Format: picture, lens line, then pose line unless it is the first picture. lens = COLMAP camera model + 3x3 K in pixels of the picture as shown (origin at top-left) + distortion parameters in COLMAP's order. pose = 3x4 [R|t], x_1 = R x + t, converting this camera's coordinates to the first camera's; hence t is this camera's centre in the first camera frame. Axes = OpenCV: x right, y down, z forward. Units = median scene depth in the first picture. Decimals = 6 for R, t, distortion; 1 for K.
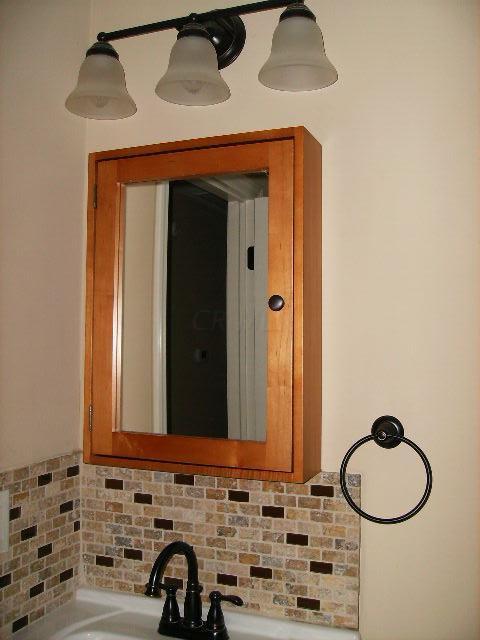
lens RADIAL K [[660.5, 0, 254.5], [0, 660.5, 313.3], [0, 0, 1]] dist [-0.101826, 0.000000]
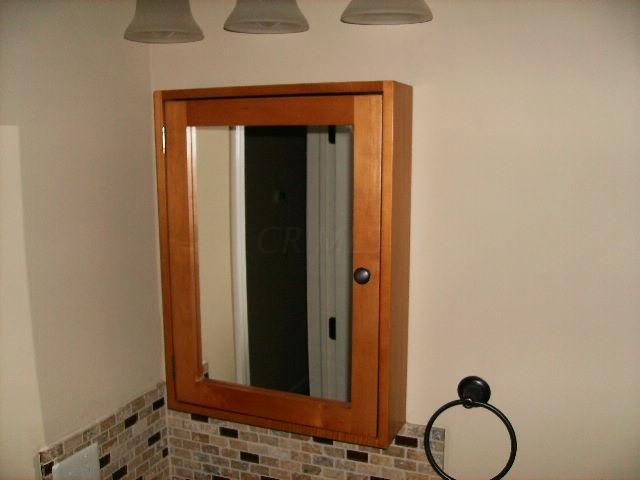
lens RADIAL K [[660.5, 0, 320.3], [0, 660.5, 237.8], [0, 0, 1]] dist [-0.101826, 0.000000]
pose [[0.999823, -0.005615, -0.017952, -0.008850], [0.009301, 0.977148, 0.212357, -0.241981], [0.016349, -0.212486, 0.977027, 0.078355]]
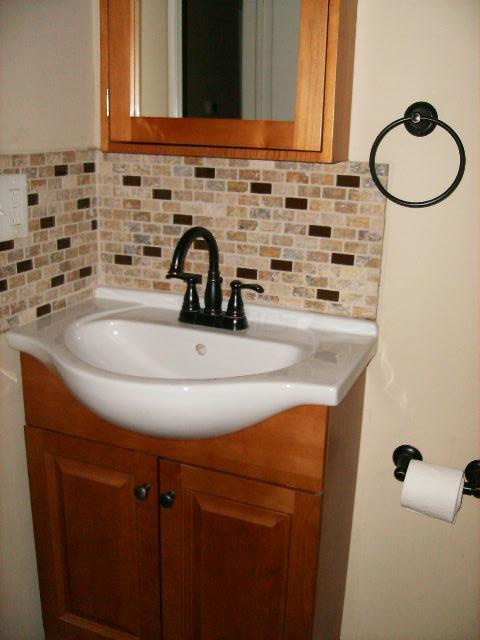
lens RADIAL K [[660.5, 0, 248.8], [0, 660.5, 311.0], [0, 0, 1]] dist [-0.101826, 0.000000]
pose [[0.999713, 0.023947, -0.000397, -0.038140], [-0.022628, 0.949853, 0.311877, 0.148817], [0.007846, -0.311779, 0.950122, 0.010191]]
